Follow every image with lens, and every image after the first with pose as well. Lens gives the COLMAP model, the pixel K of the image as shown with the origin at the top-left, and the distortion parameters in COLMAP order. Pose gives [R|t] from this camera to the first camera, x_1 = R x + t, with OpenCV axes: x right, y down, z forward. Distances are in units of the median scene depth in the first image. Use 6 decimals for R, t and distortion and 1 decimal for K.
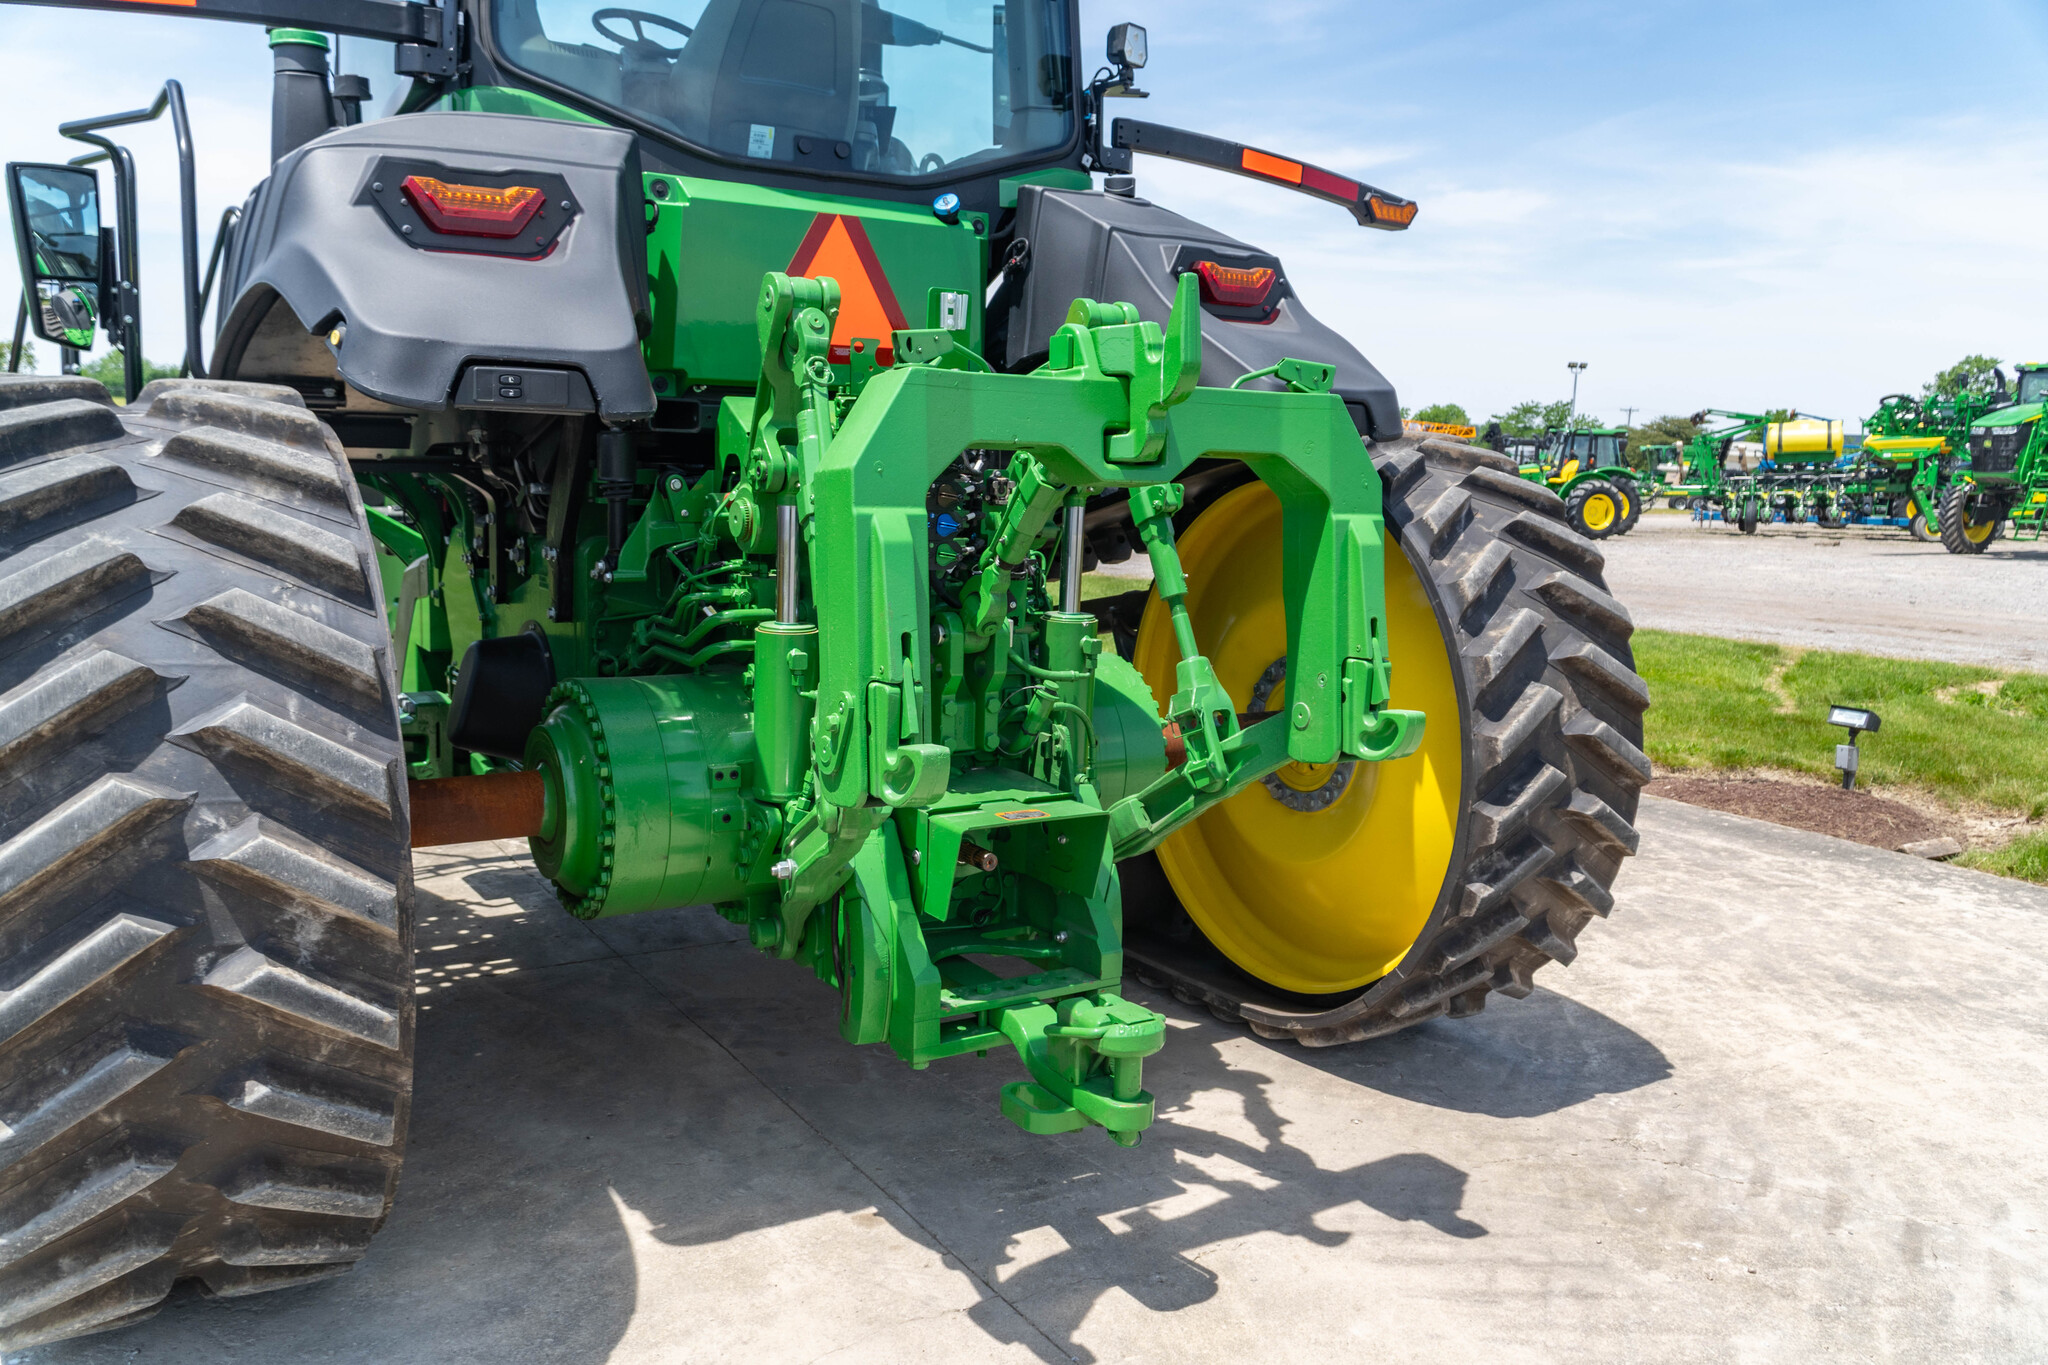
lens RADIAL K [[1644.5, 0, 1024.0], [0, 1644.5, 682.5], [0, 0, 1]] dist [0.066065, -0.105399]
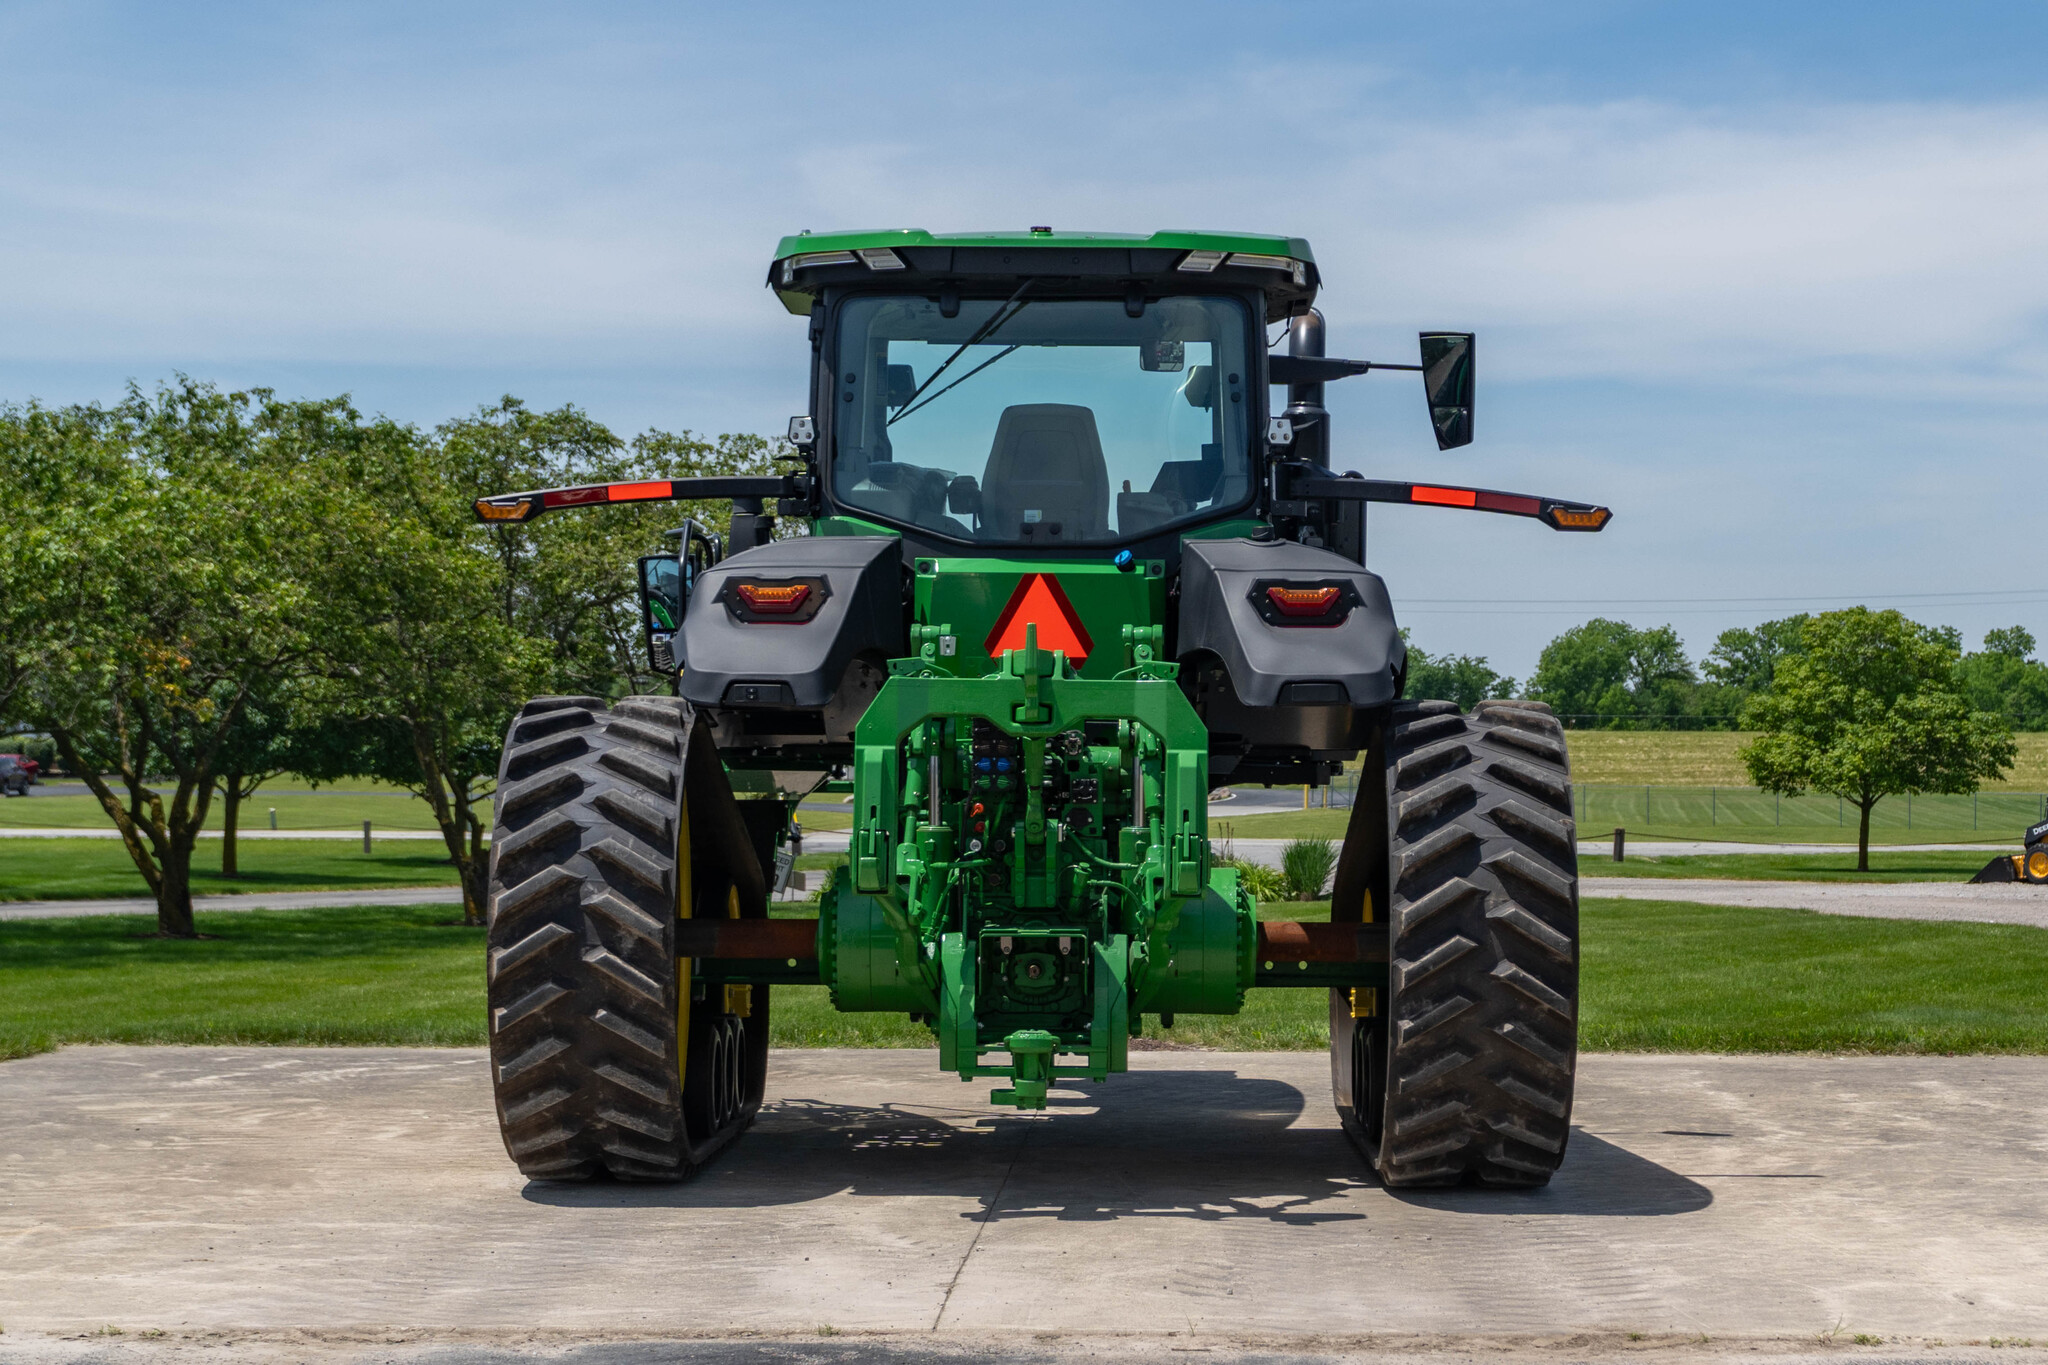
lens RADIAL K [[3958.1, 0, 1024.0], [0, 3958.1, 717.7], [0, 0, 1]] dist [0.111450, 0.235128]
pose [[0.836505, -0.030542, -0.547107, 2.815523], [-0.058966, 0.987630, -0.145292, 0.572736], [0.544777, 0.153798, 0.824357, -3.006347]]
